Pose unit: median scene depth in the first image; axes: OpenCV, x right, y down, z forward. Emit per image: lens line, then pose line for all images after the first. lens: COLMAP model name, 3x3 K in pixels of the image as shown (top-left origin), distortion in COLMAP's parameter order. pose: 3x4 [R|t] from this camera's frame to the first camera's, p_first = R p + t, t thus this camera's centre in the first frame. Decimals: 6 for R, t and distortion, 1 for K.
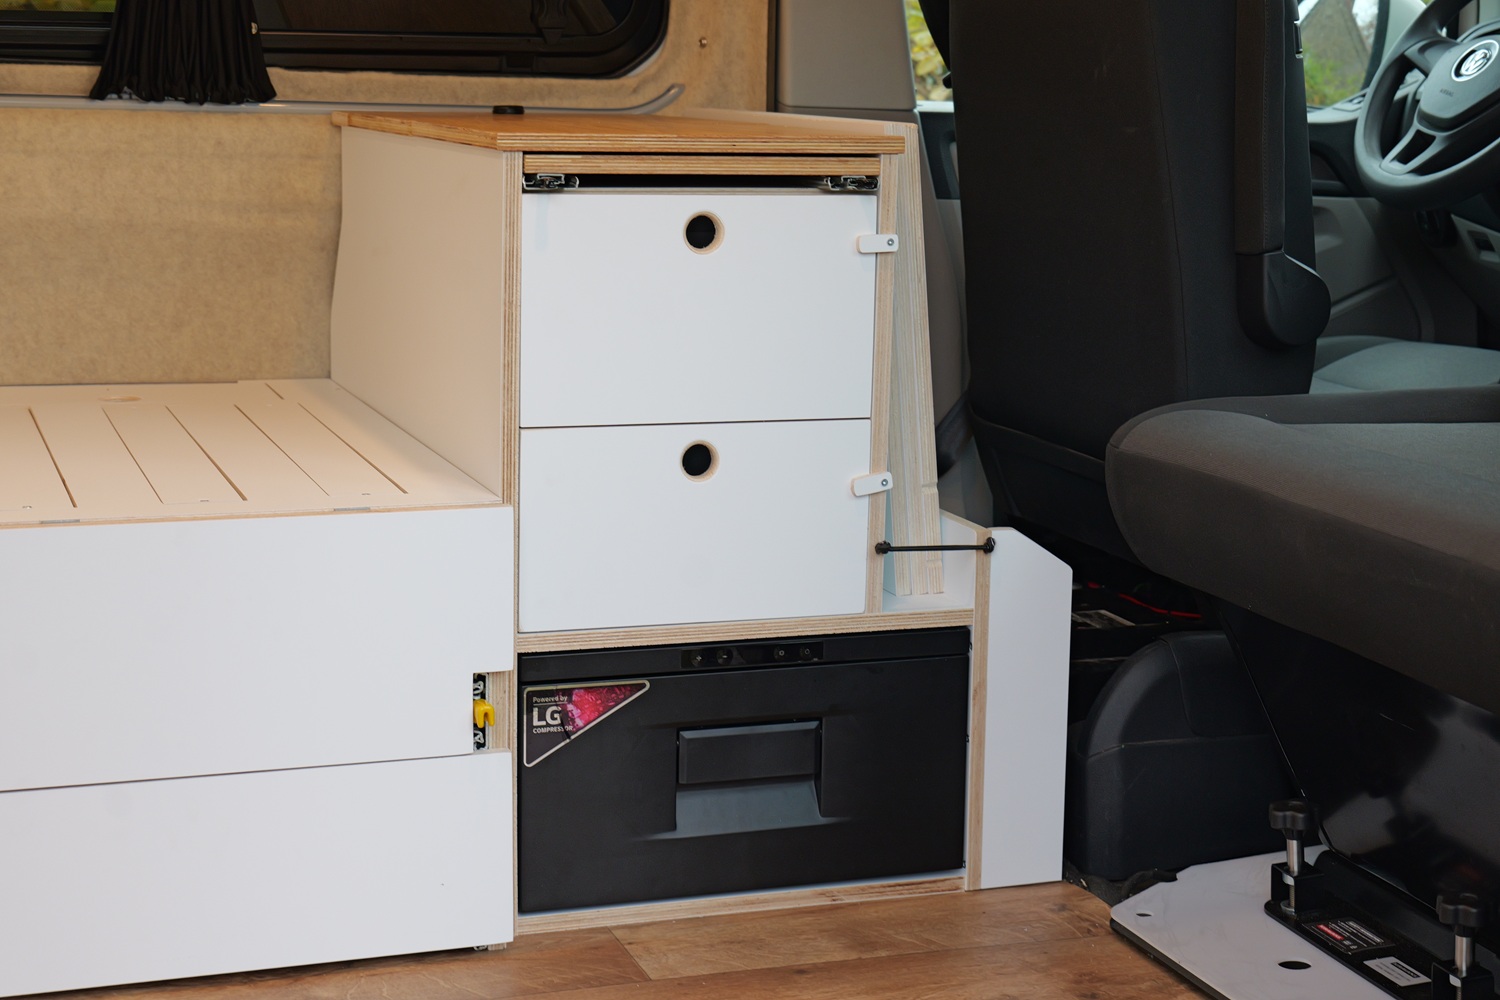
lens RADIAL K [[2498.5, 0, 749.6], [0, 2498.5, 490.7], [0, 0, 1]] dist [-0.009748, 0.000000]
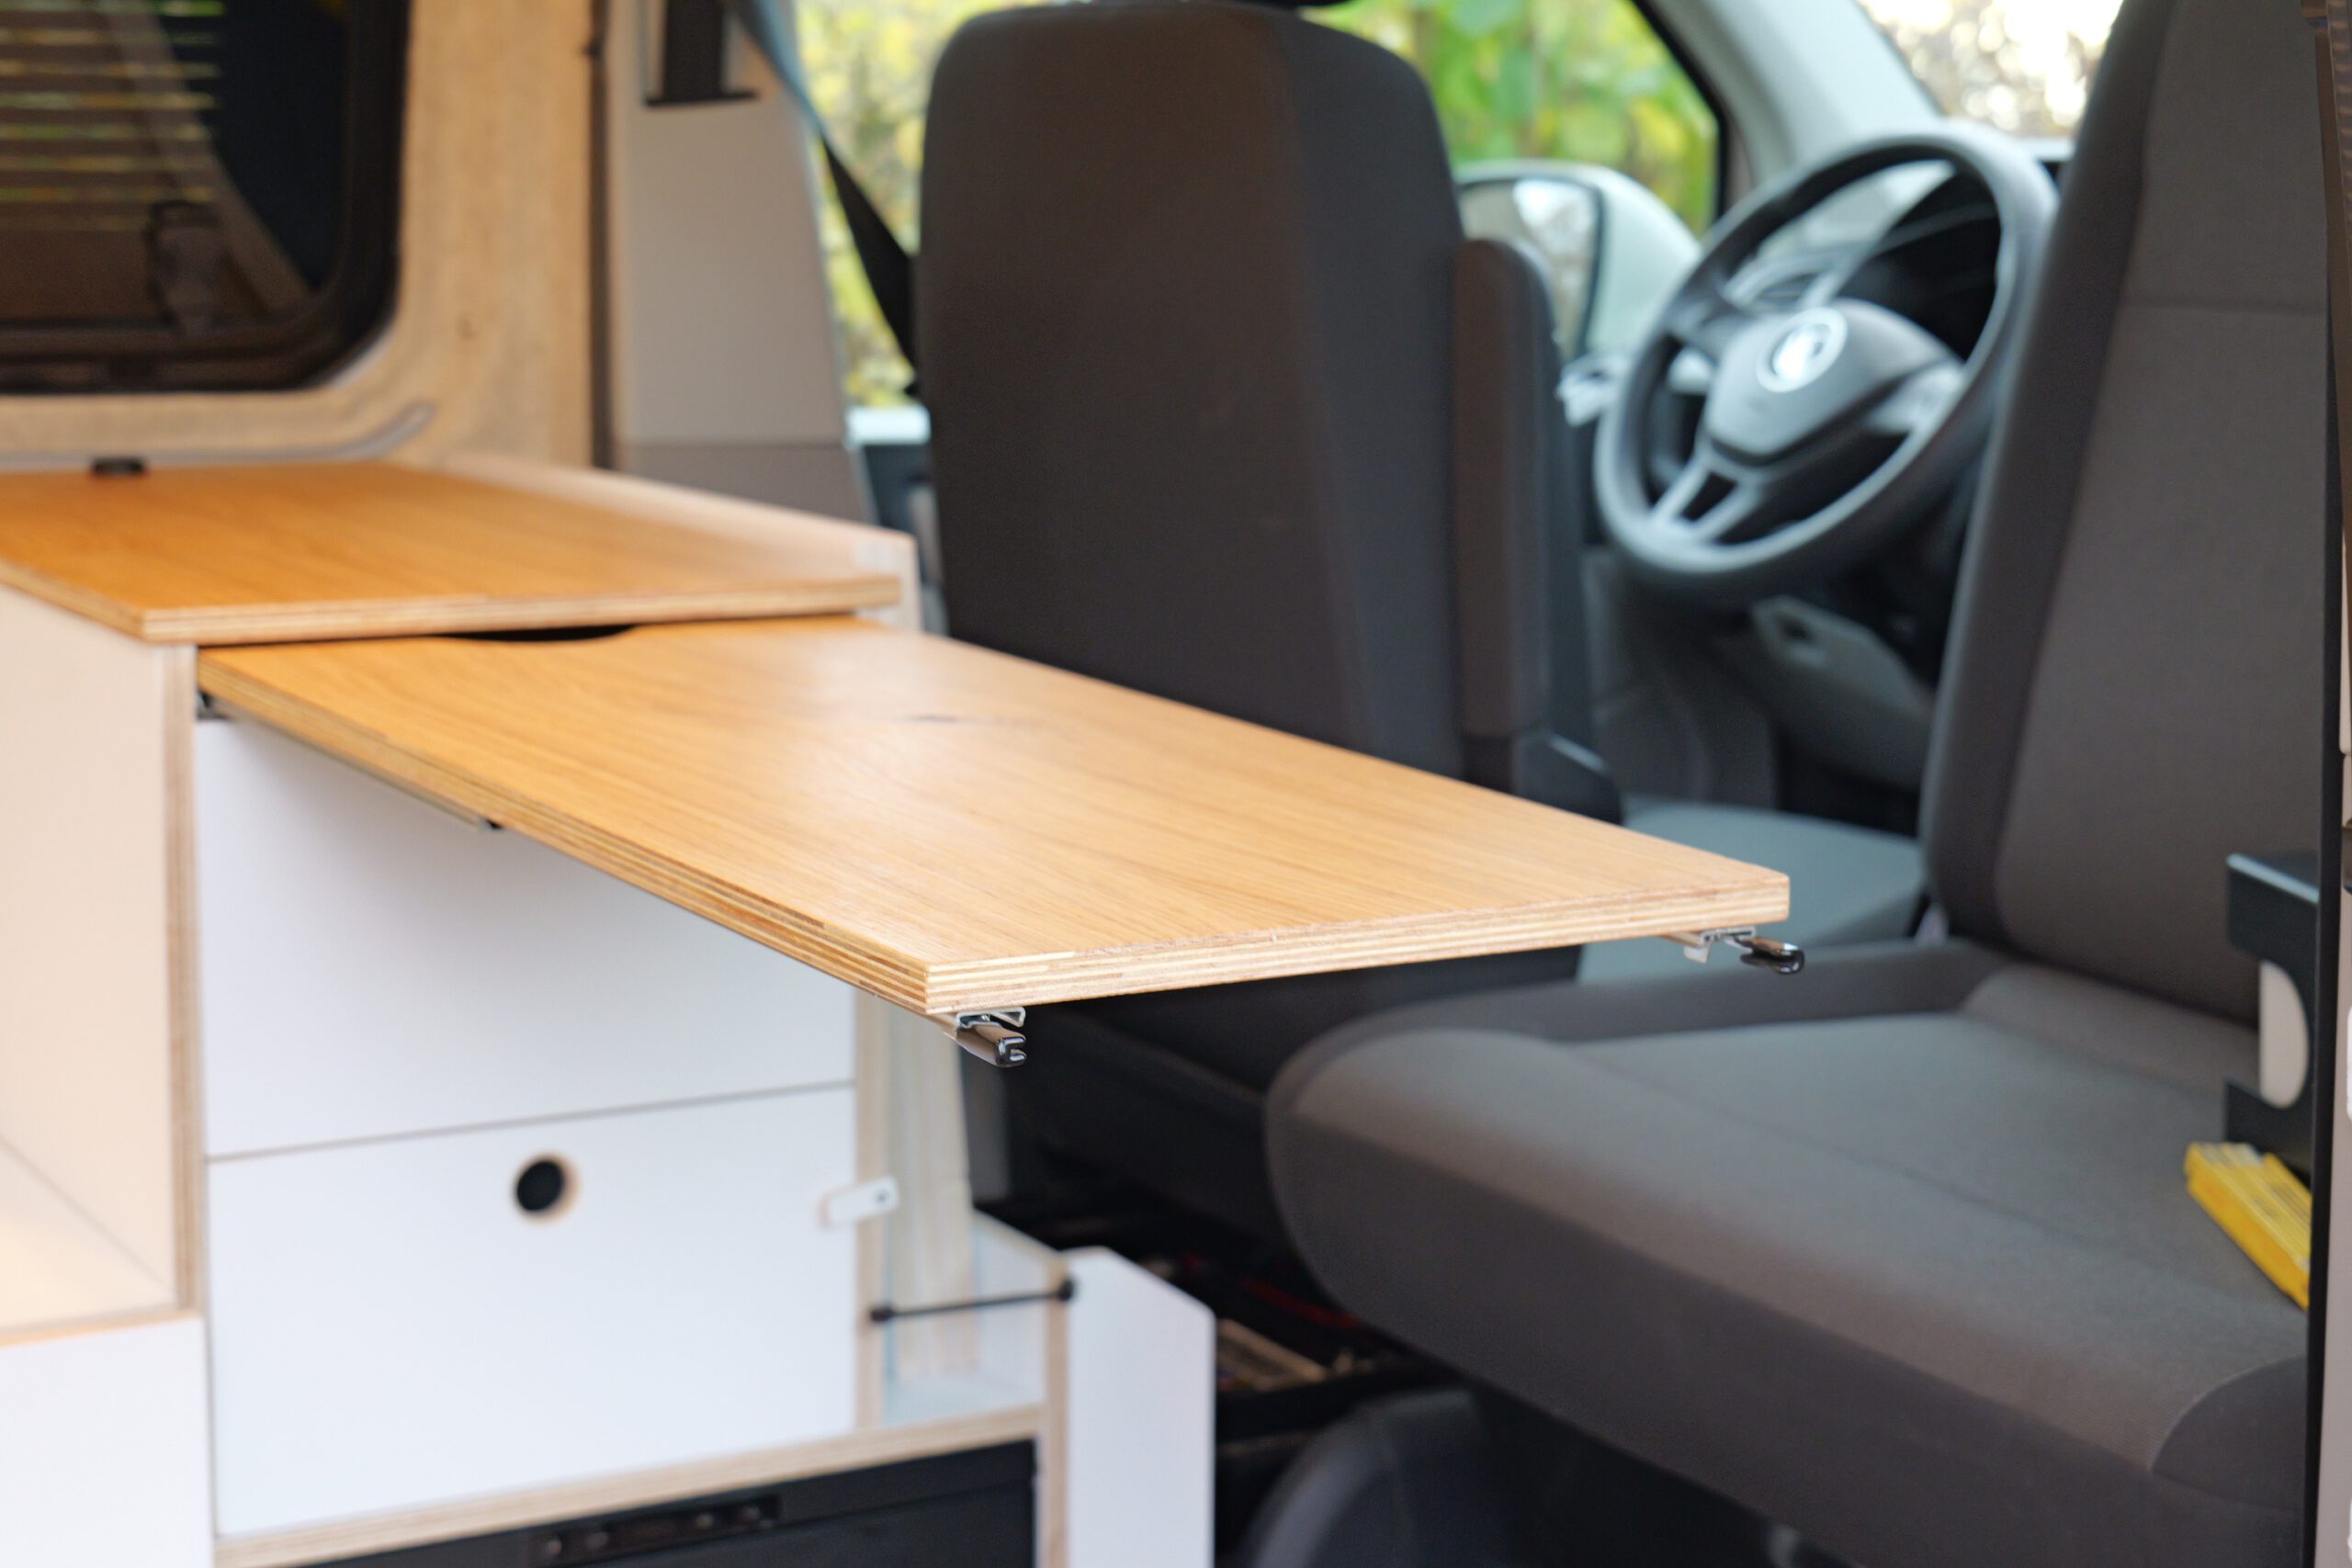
lens RADIAL K [[3917.2, 0, 1173.8], [0, 3917.2, 791.9], [0, 0, 1]] dist [-0.009748, 0.000000]
pose [[0.981515, -0.037811, 0.187612, -0.040705], [0.038343, 0.999264, 0.000794, -0.089623], [-0.187504, 0.006414, 0.982243, 0.140264]]
